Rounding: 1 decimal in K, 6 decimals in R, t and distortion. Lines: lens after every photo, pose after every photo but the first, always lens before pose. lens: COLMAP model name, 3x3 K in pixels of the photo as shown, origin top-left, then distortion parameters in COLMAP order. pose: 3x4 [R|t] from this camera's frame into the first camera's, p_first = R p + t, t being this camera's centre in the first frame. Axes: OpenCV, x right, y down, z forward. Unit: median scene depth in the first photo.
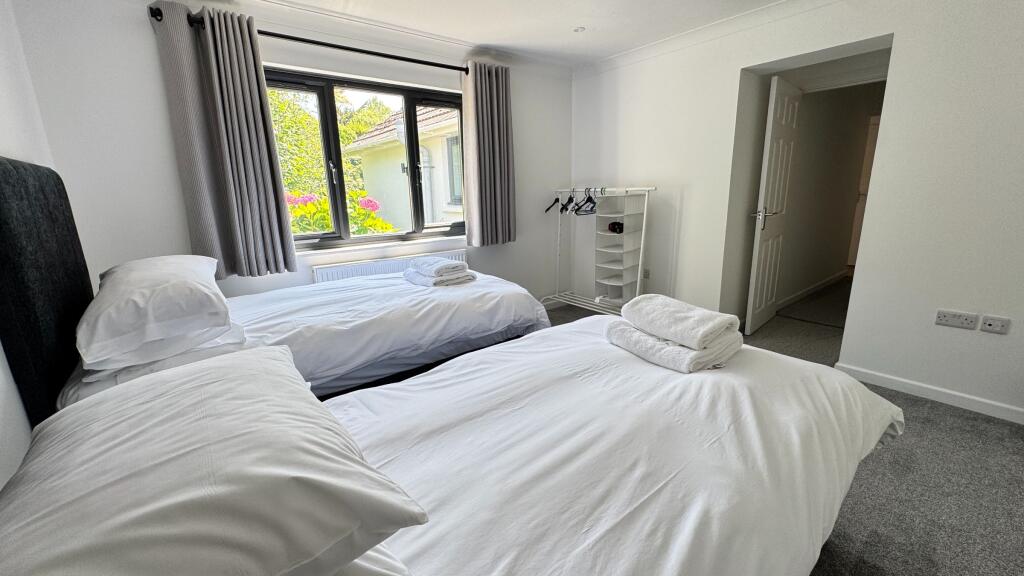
lens RADIAL K [[407.7, 0, 508.1], [0, 407.7, 288.8], [0, 0, 1]] dist [-0.000787, -0.000609]
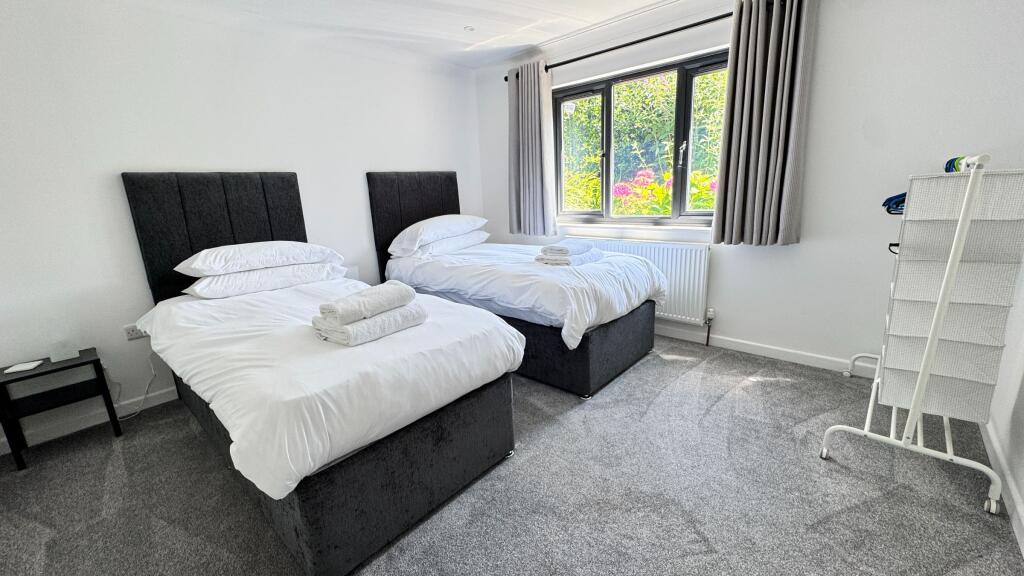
lens RADIAL K [[407.7, 0, 508.1], [0, 407.7, 288.8], [0, 0, 1]] dist [-0.000787, -0.000609]
pose [[0.169897, 0.253593, -0.952274, 0.712152], [-0.182069, 0.957764, 0.222572, -0.133462], [0.968497, 0.135566, 0.208893, 0.506513]]
